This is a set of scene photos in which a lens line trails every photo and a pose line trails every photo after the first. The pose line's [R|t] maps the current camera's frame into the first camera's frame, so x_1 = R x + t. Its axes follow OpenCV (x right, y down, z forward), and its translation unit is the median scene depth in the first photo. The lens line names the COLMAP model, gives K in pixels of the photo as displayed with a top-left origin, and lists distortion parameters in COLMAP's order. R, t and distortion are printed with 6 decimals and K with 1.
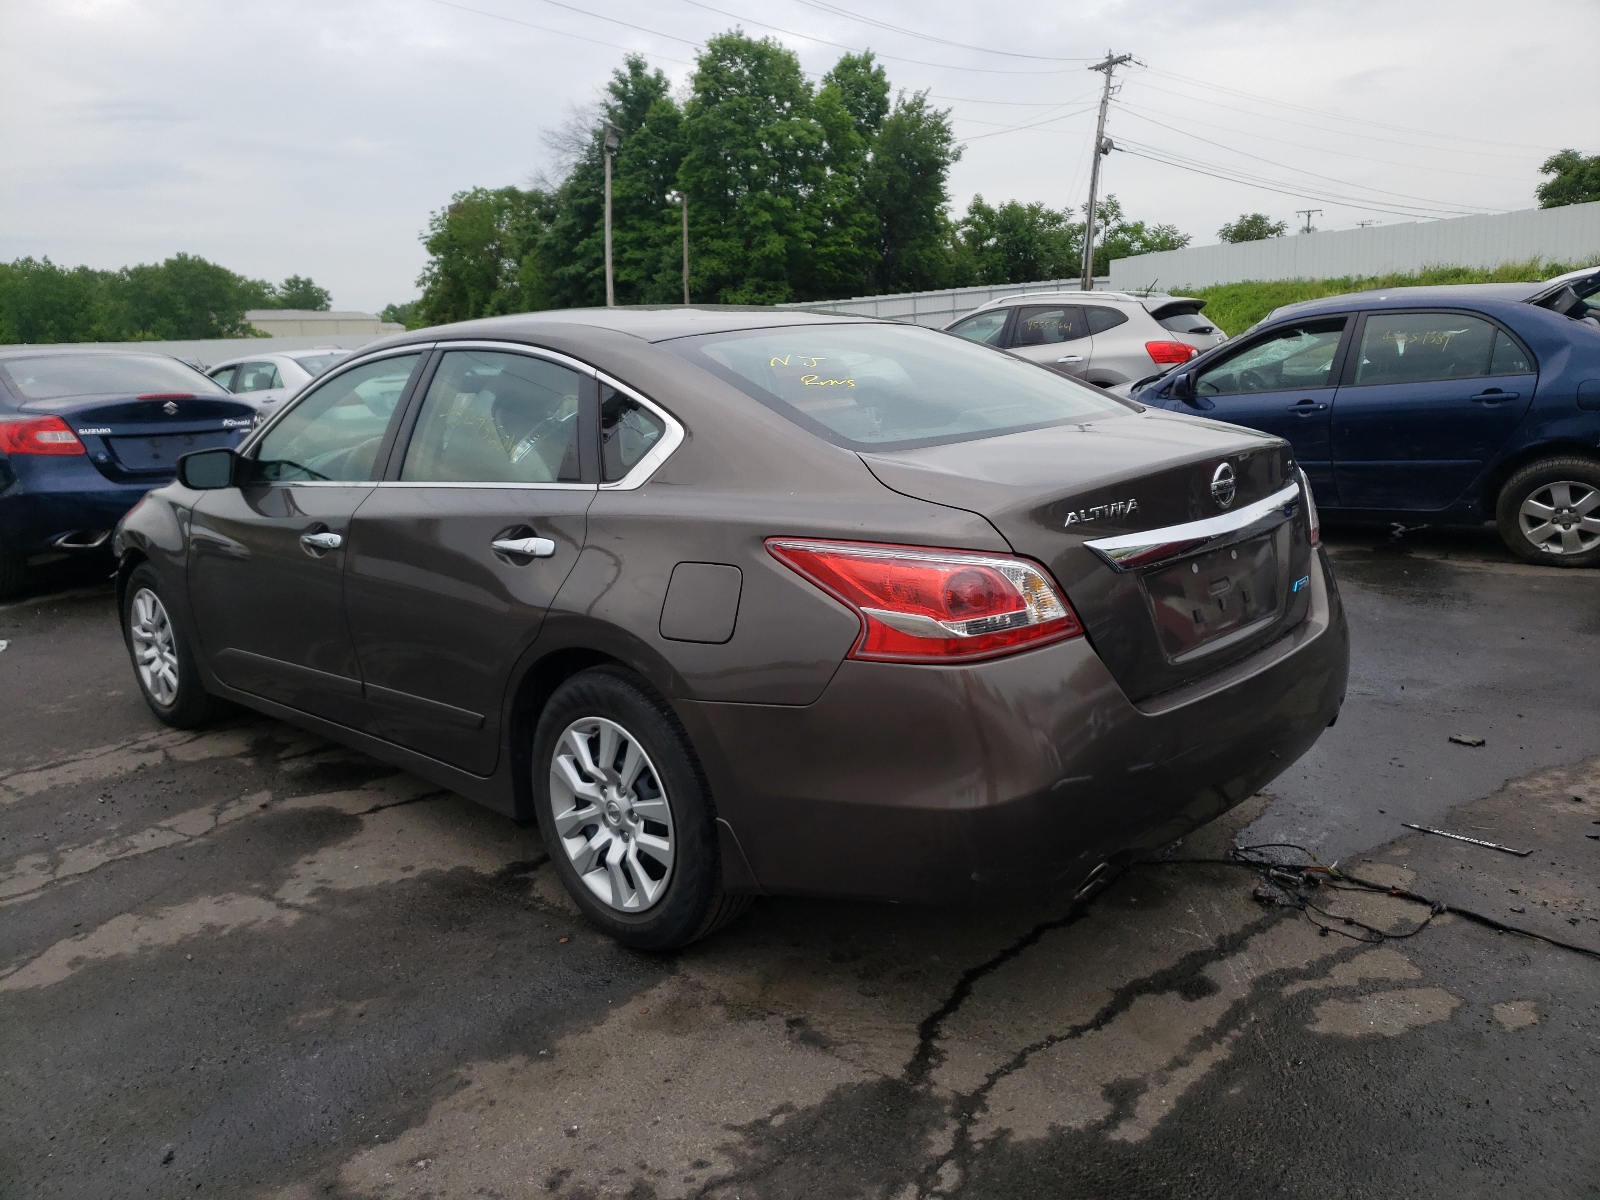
lens RADIAL K [[1211.9, 0, 802.8], [0, 1211.9, 597.1], [0, 0, 1]] dist [0.004961, 0.007070]
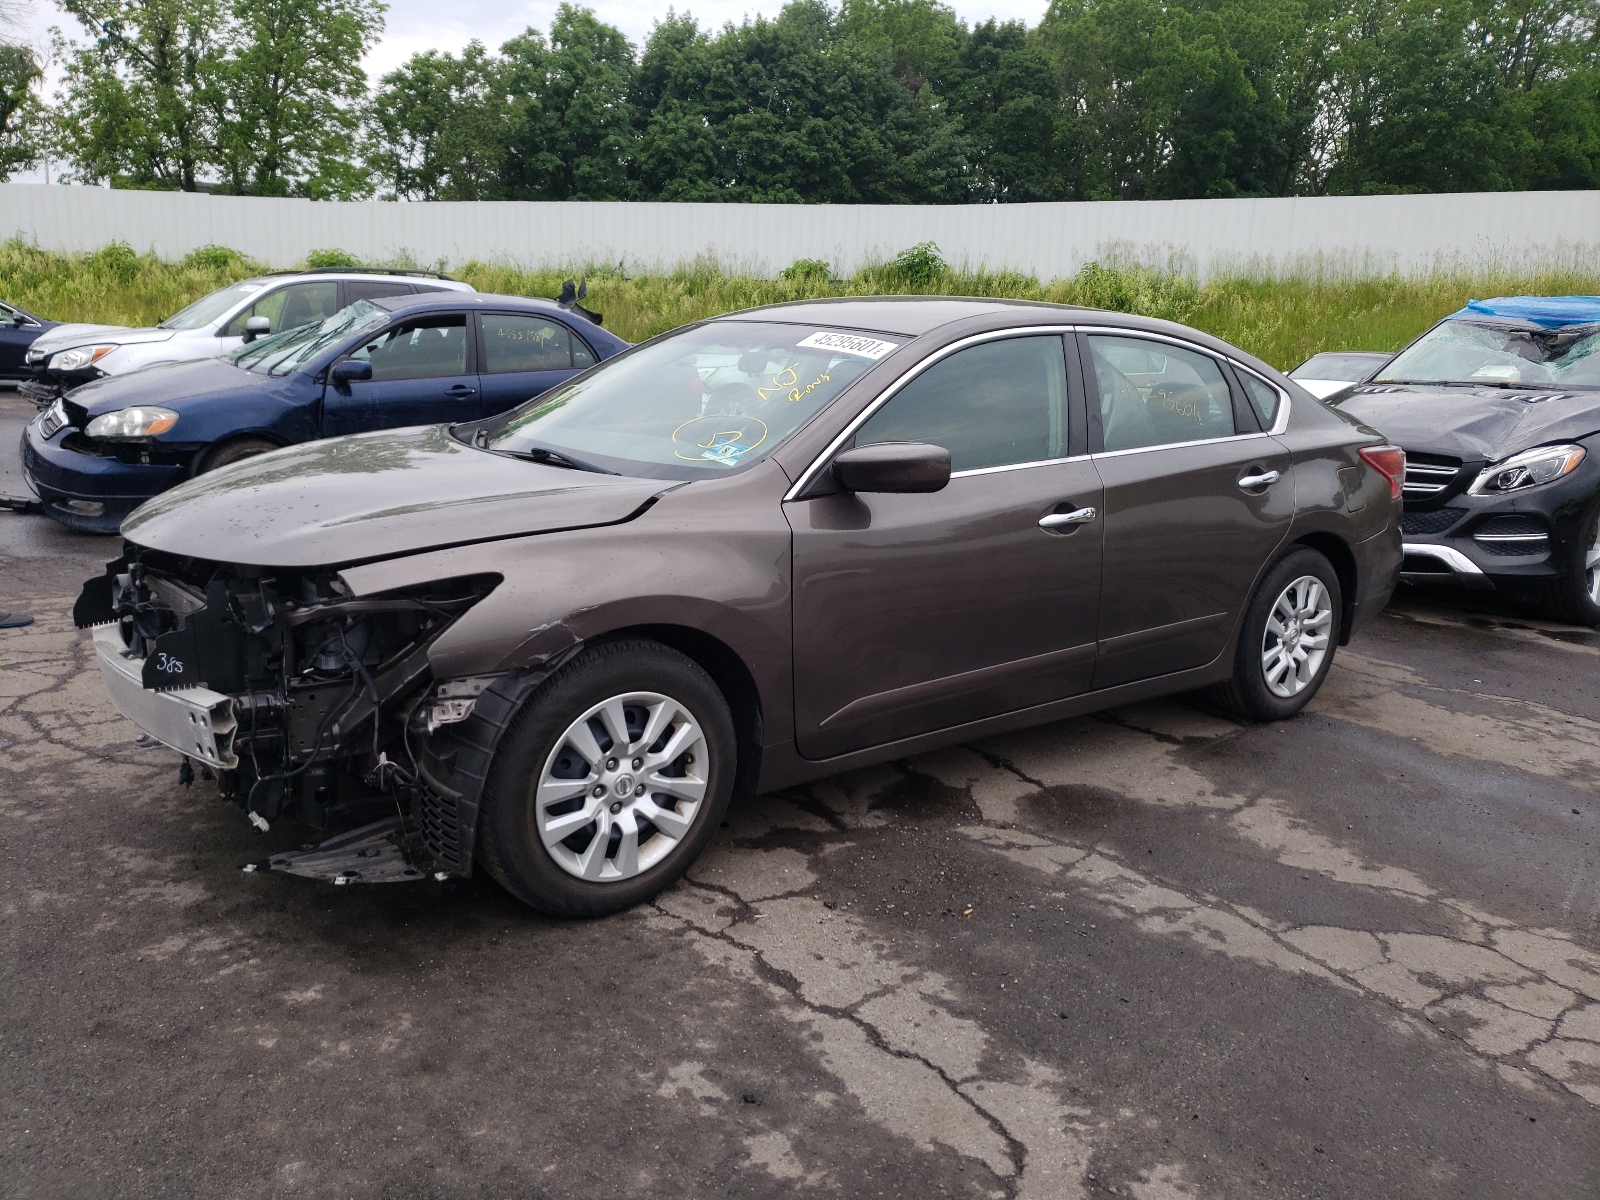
lens RADIAL K [[1217.0, 0, 805.9], [0, 1217.0, 601.3], [0, 0, 1]] dist [0.002710, -0.001571]
pose [[0.167890, -0.170460, 0.970957, -2.536293], [0.160815, 0.976479, 0.143622, -0.281519], [-0.972600, 0.132032, 0.191353, 1.826199]]
